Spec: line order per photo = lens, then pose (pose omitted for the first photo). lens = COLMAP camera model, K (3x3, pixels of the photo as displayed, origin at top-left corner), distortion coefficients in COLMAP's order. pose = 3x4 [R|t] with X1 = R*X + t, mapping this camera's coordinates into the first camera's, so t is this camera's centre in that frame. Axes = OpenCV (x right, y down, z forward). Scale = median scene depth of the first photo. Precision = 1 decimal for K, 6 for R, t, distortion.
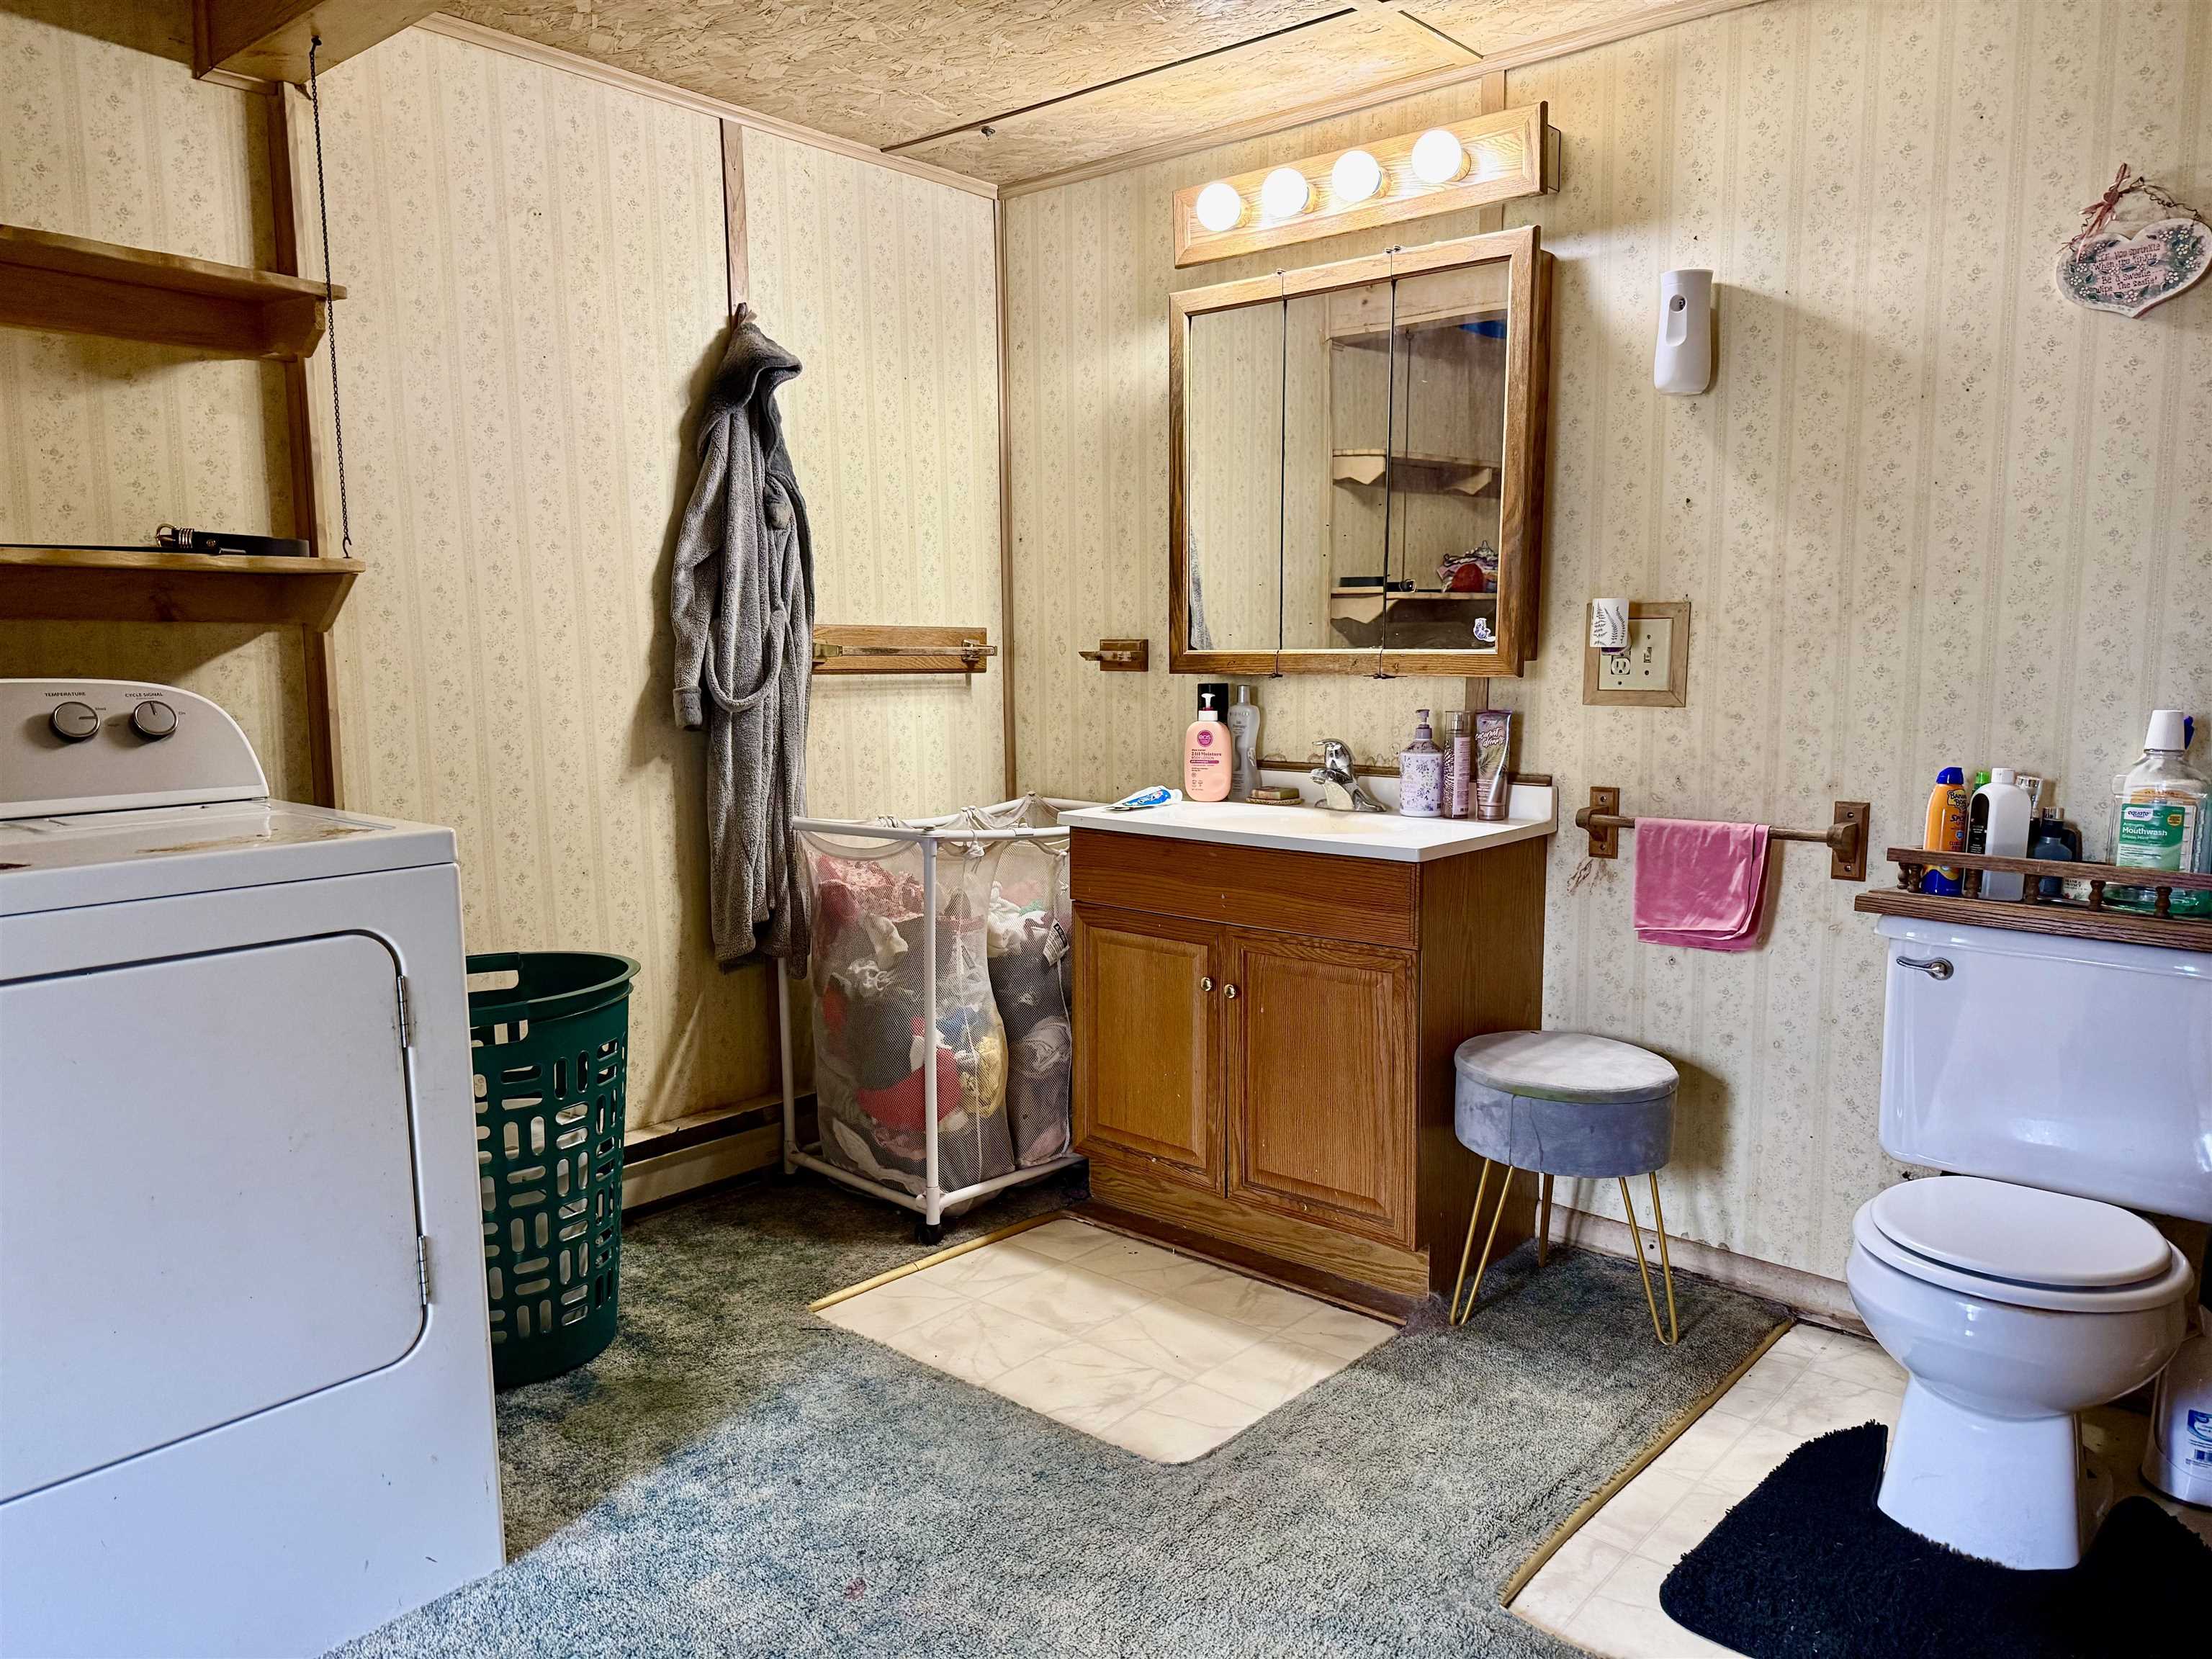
lens RADIAL K [[1576.2, 0, 1109.6], [0, 1576.2, 825.5], [0, 0, 1]] dist [0.011434, -0.000109]
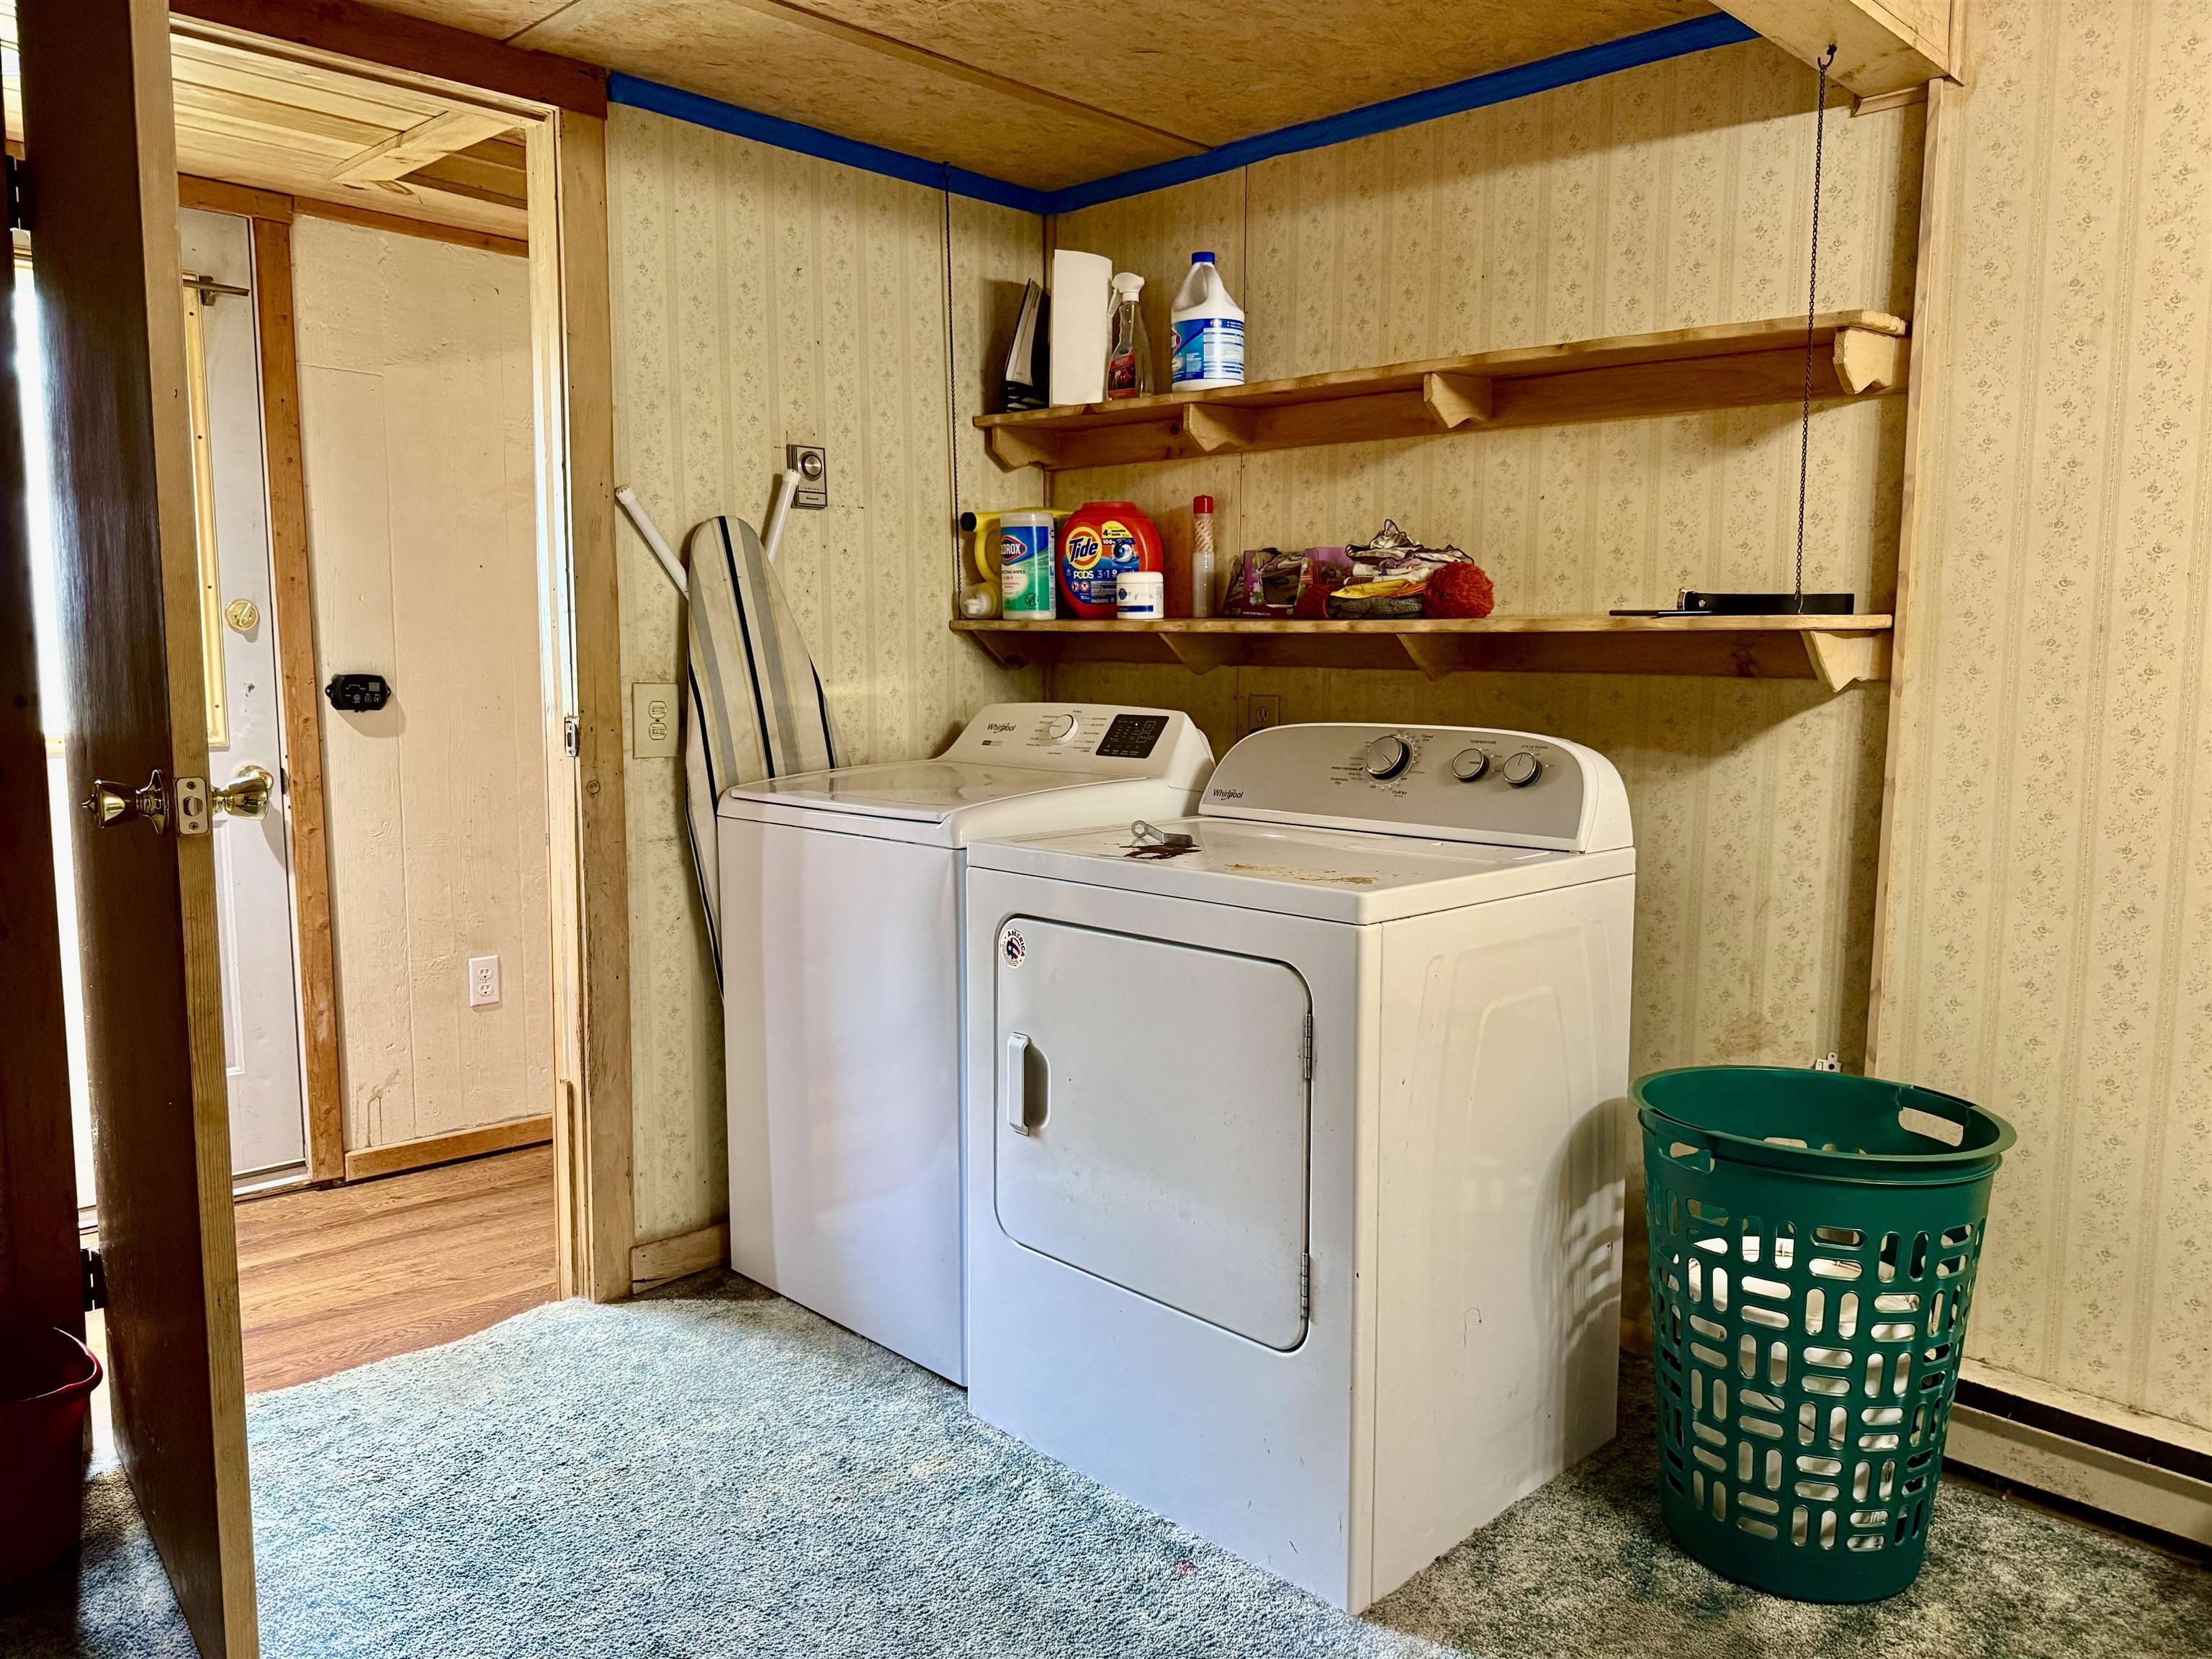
lens RADIAL K [[1576.2, 0, 1111.8], [0, 1576.2, 834.4], [0, 0, 1]] dist [0.011434, -0.000109]
pose [[-0.048086, 0.122318, -0.991325, 0.457940], [-0.129542, 0.983328, 0.127615, -0.108355], [0.990407, 0.134555, -0.031439, 0.652344]]
